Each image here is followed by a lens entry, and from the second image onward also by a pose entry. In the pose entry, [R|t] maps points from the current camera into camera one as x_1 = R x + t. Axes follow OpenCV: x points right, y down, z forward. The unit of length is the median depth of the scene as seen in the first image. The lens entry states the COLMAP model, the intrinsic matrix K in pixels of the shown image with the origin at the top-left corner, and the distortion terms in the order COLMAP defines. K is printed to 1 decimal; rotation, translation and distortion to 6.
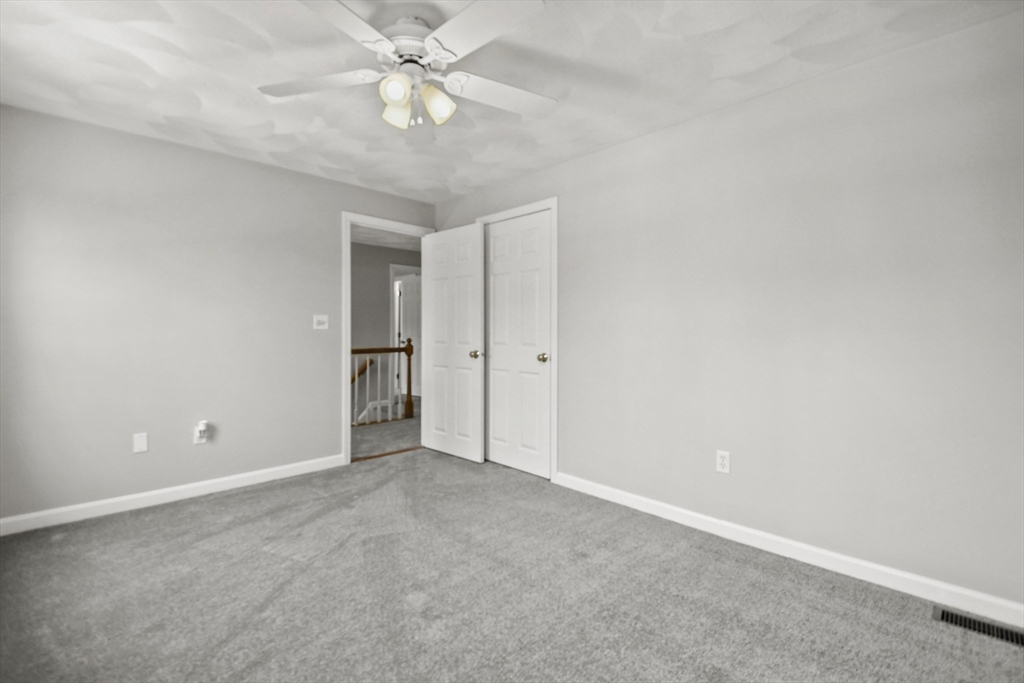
lens RADIAL K [[464.0, 0, 510.4], [0, 464.0, 332.9], [0, 0, 1]] dist [0.016348, -0.007492]
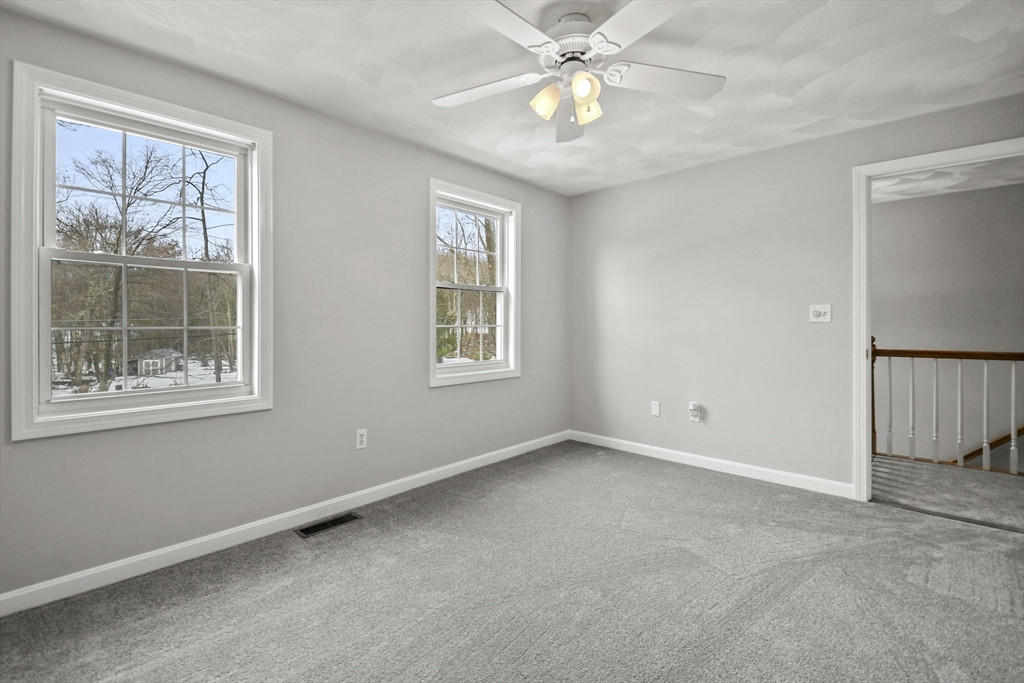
lens RADIAL K [[464.0, 0, 487.8], [0, 464.0, 324.3], [0, 0, 1]] dist [0.016348, -0.007492]
pose [[0.021749, 0.000898, -0.999763, 0.437180], [-0.001361, 0.999999, 0.000869, -0.003439], [0.999763, 0.001342, 0.021750, 0.423170]]
